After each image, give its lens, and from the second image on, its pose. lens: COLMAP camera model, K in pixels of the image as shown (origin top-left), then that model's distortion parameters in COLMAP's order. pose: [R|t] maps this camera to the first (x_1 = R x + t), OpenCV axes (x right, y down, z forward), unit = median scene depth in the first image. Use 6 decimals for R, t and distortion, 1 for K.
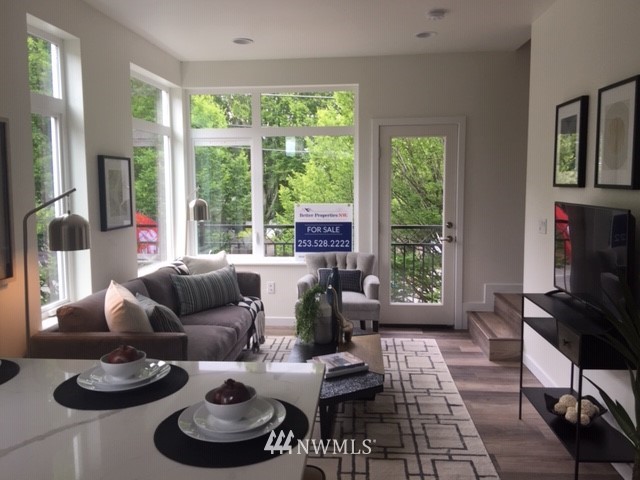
lens RADIAL K [[542.0, 0, 318.9], [0, 542.0, 248.6], [0, 0, 1]] dist [0.032382, -0.005459]
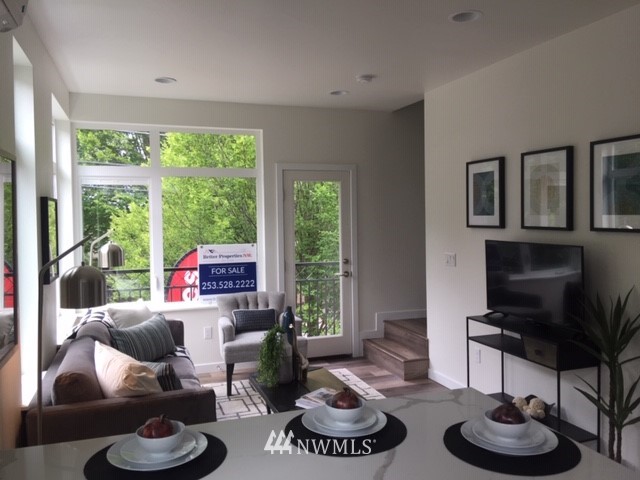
lens RADIAL K [[543.6, 0, 330.5], [0, 543.6, 238.5], [0, 0, 1]] dist [0.047779, -0.001714]
pose [[0.908761, -0.020287, 0.416824, -0.248605], [0.055426, 0.995836, -0.072373, -0.011639], [-0.413621, 0.088873, 0.906101, 0.015564]]
